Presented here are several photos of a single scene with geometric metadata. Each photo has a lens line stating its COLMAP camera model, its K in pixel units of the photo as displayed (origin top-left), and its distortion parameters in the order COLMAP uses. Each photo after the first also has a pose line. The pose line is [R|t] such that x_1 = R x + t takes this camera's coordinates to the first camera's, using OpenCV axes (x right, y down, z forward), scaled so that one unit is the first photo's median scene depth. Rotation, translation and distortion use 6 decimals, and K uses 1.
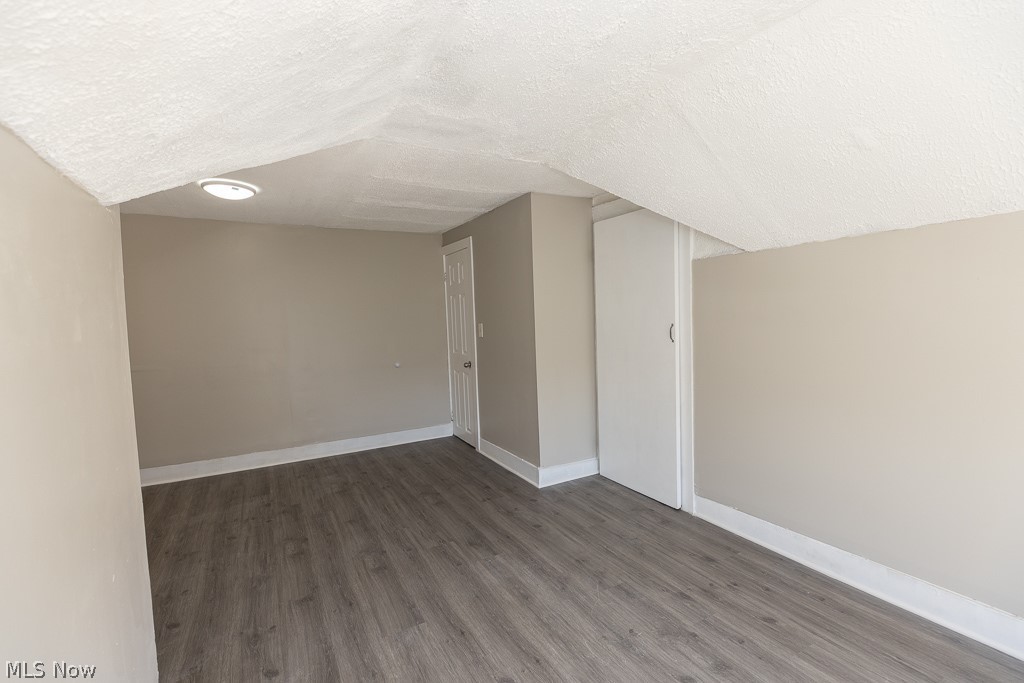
lens RADIAL K [[456.4, 0, 509.4], [0, 456.4, 337.6], [0, 0, 1]] dist [0.007025, -0.001119]
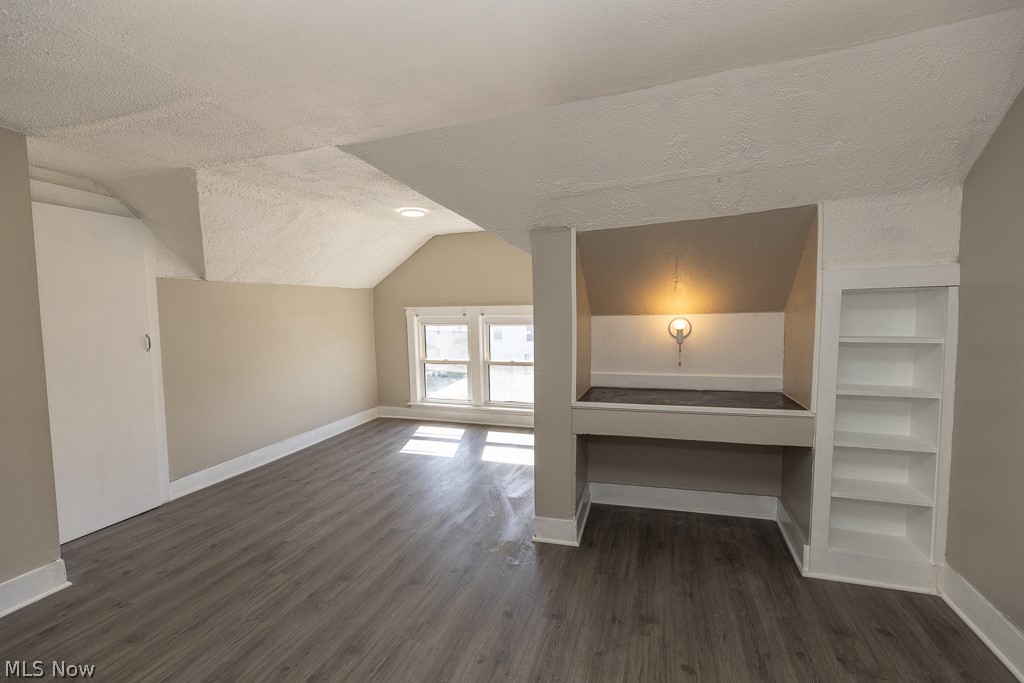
lens RADIAL K [[456.4, 0, 509.8], [0, 456.4, 343.7], [0, 0, 1]] dist [0.007025, -0.001119]
pose [[-0.670430, -0.010631, 0.741897, -1.189766], [0.079248, 0.993152, 0.085846, -0.038941], [-0.737729, 0.116348, -0.664996, 1.286133]]
